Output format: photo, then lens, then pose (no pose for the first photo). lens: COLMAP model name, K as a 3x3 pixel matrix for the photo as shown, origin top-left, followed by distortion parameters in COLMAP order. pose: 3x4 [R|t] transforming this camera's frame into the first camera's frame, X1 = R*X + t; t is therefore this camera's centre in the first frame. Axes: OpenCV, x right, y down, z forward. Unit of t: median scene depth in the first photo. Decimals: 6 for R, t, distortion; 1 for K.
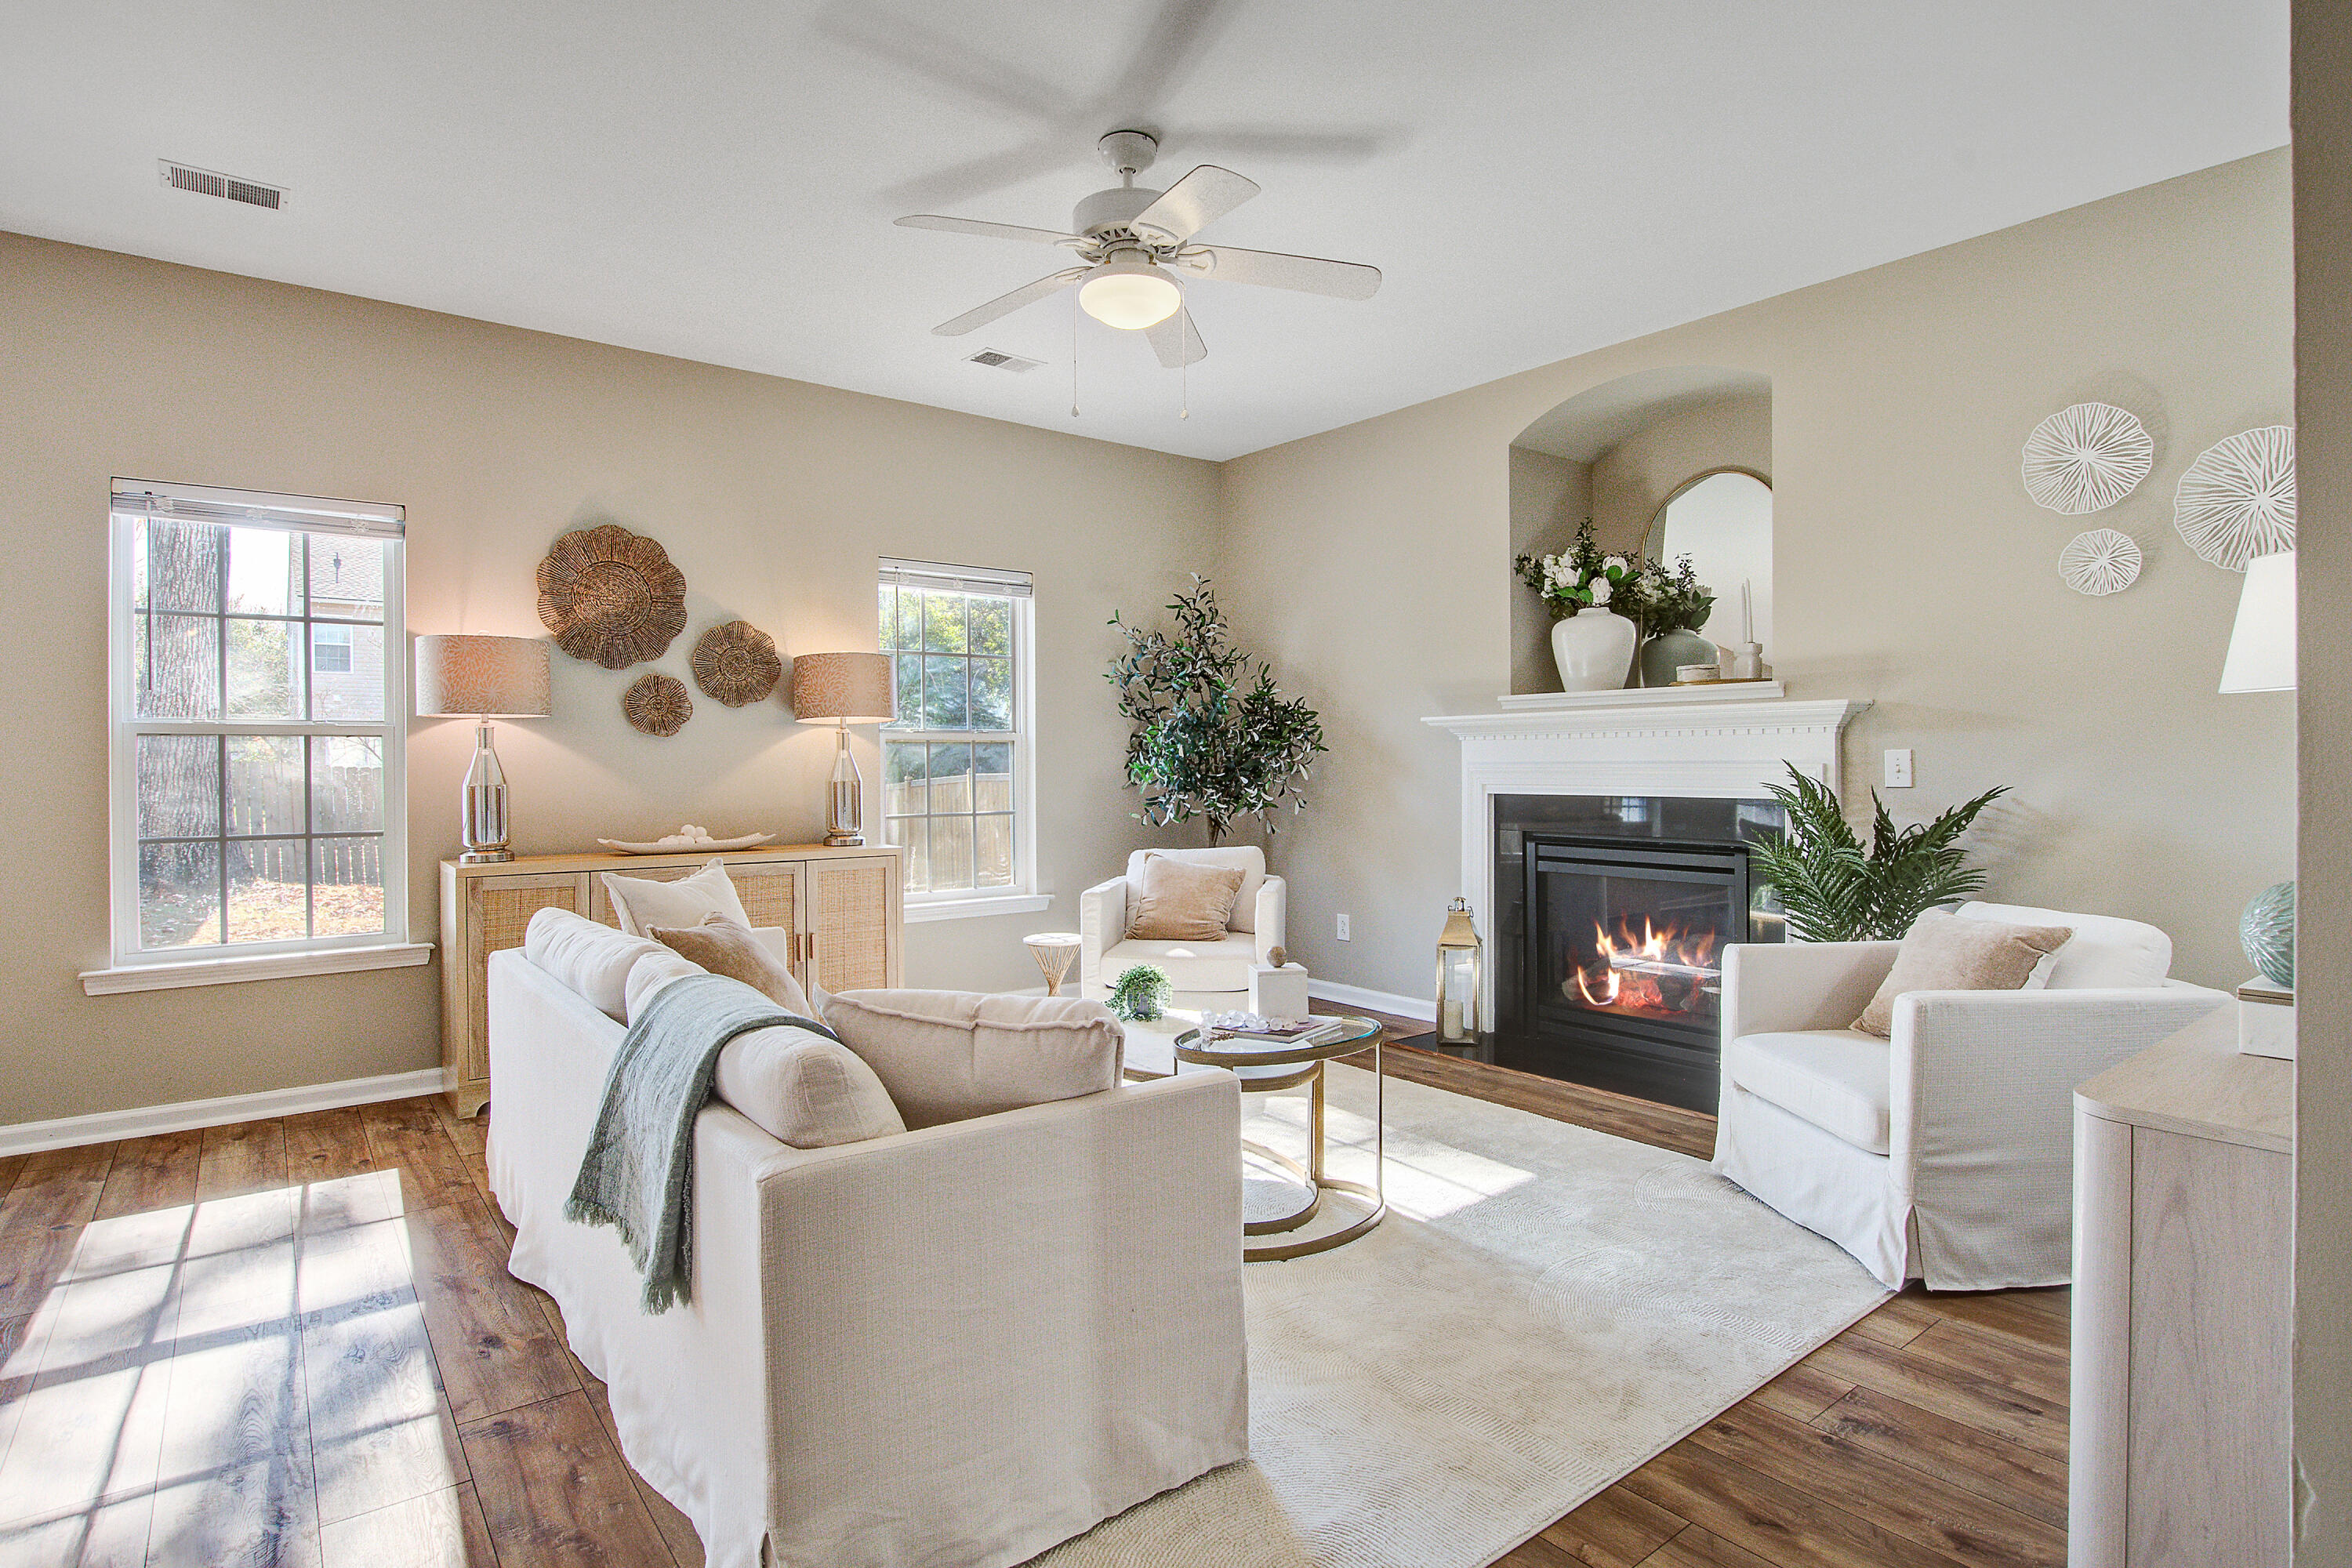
lens RADIAL K [[1215.0, 0, 1178.0], [0, 1215.0, 785.2], [0, 0, 1]] dist [-0.005849, -0.001129]
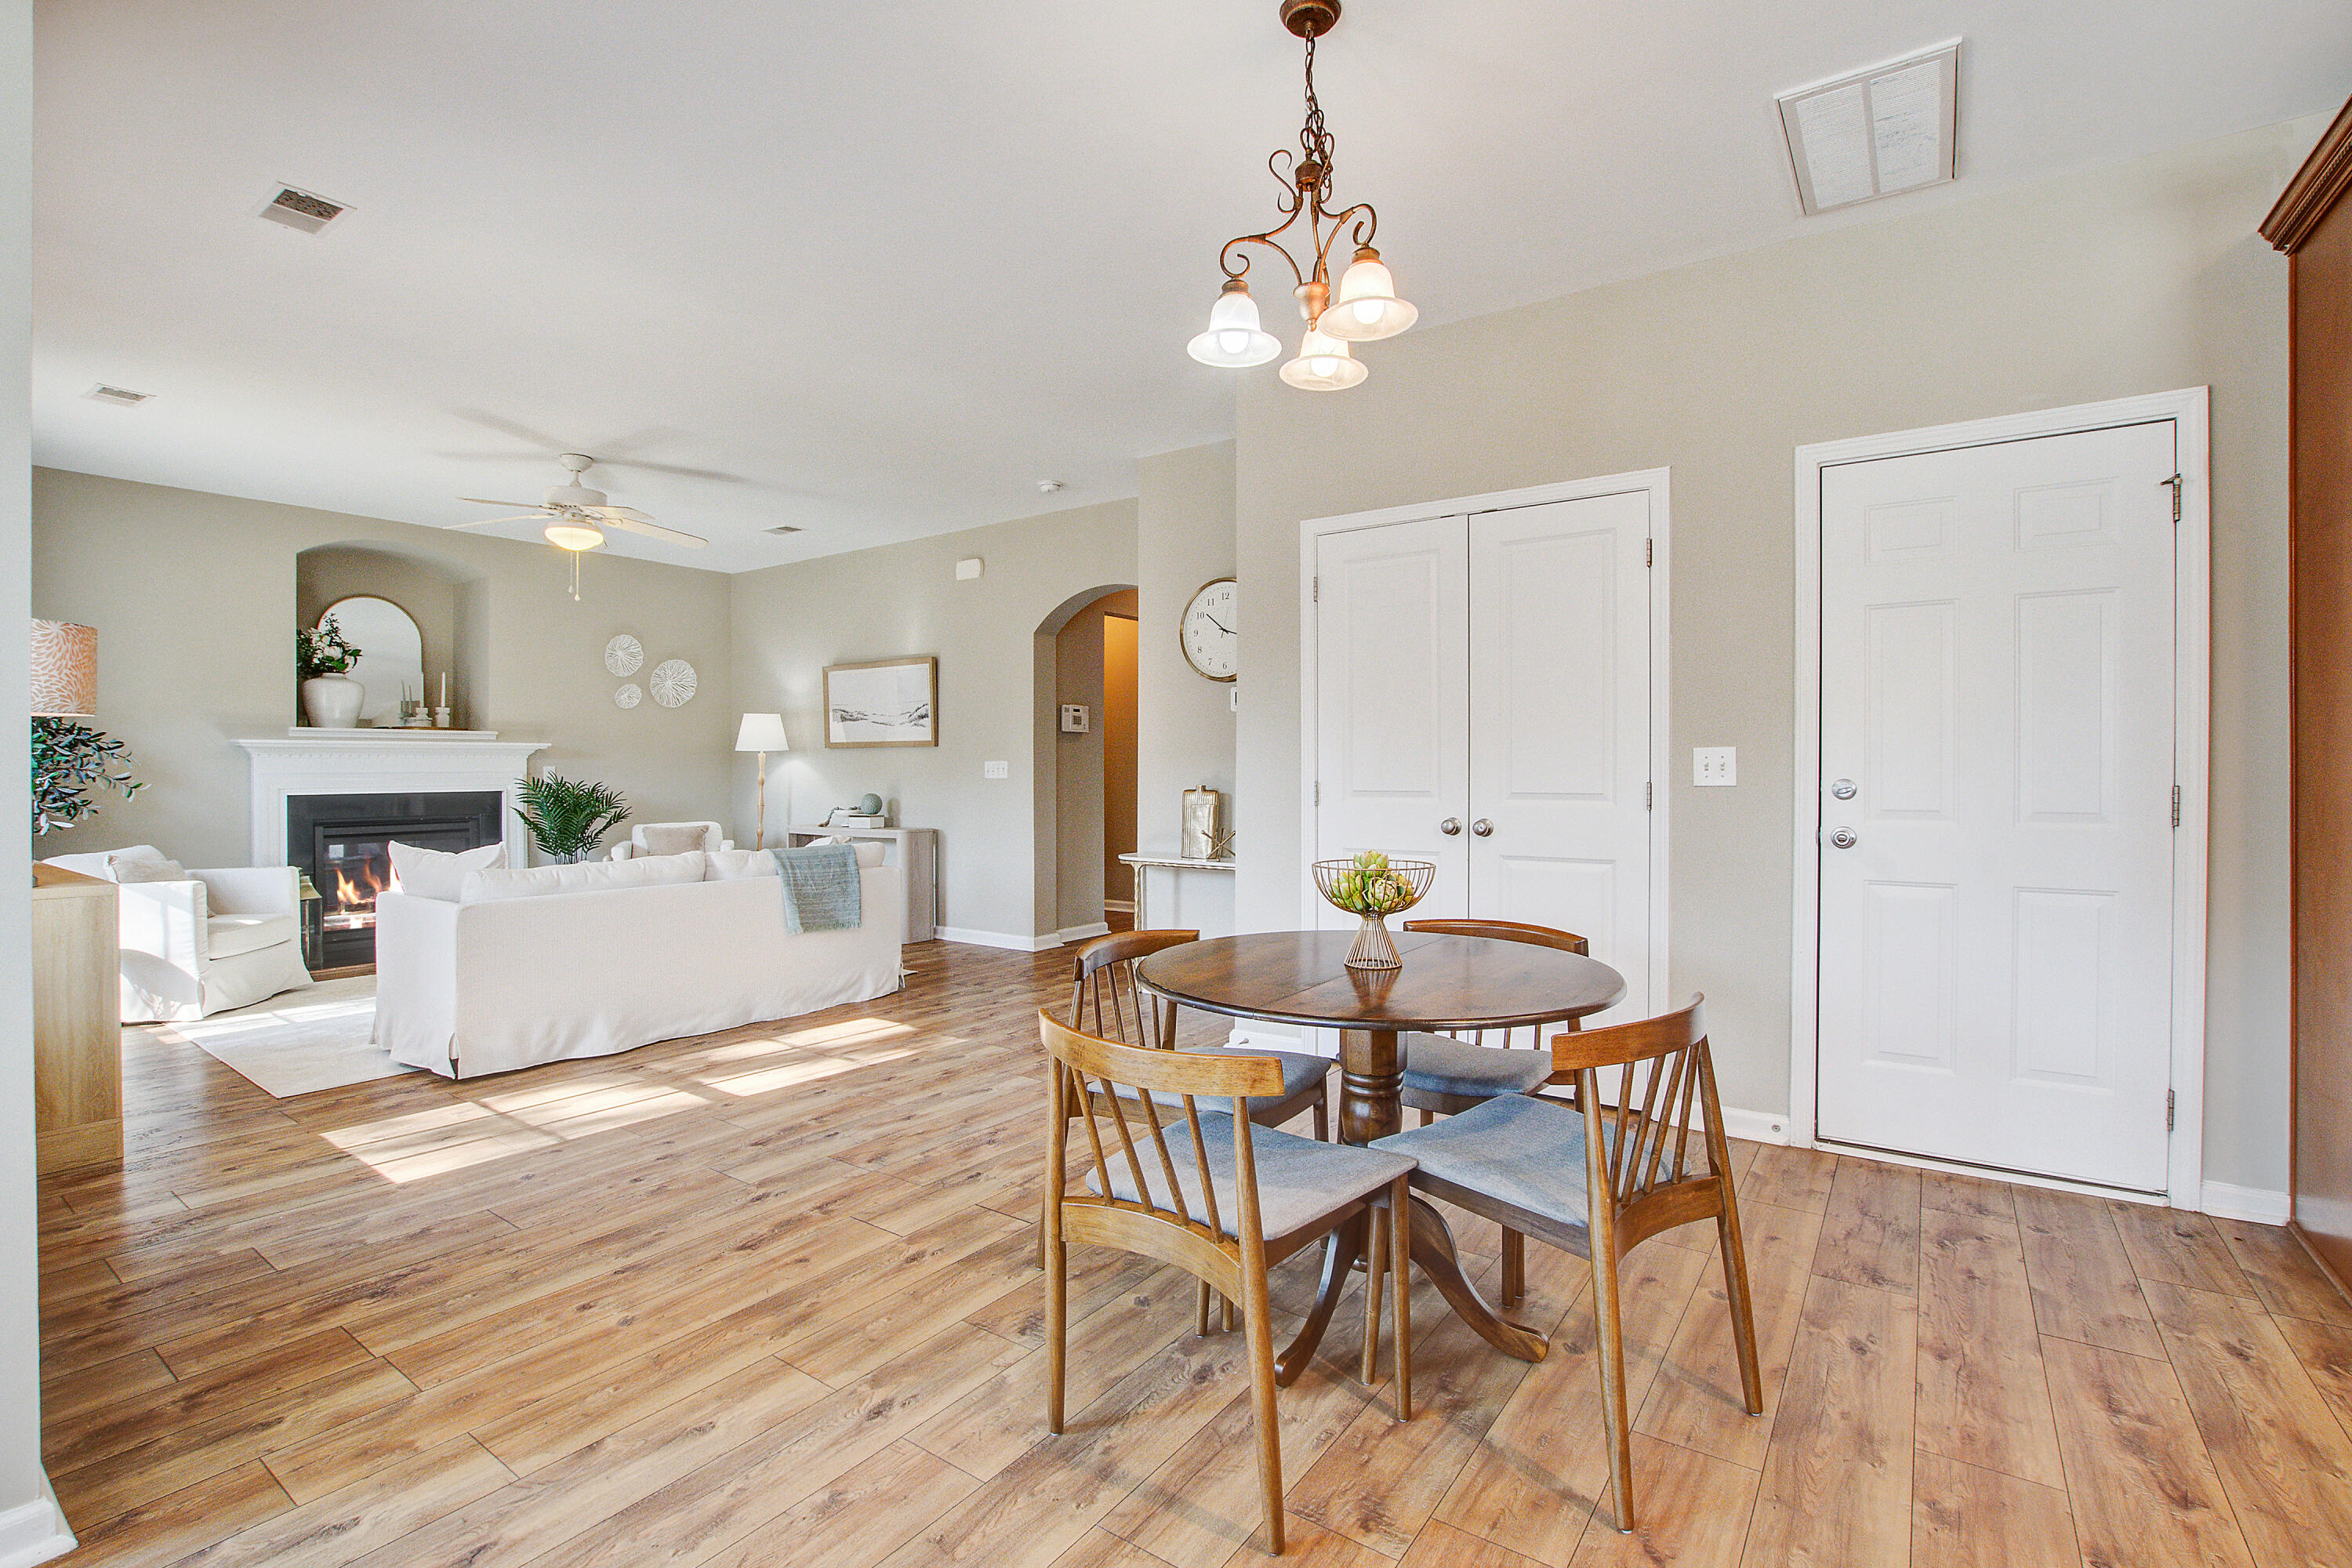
lens RADIAL K [[1058.8, 0, 1174.5], [0, 1058.8, 777.1], [0, 0, 1]] dist [-0.019860, 0.000498]
pose [[-0.283638, 0.000021, 0.958932, -1.250871], [0.029842, 0.999516, 0.008805, 0.005786], [-0.958467, 0.031114, -0.283501, 0.363672]]
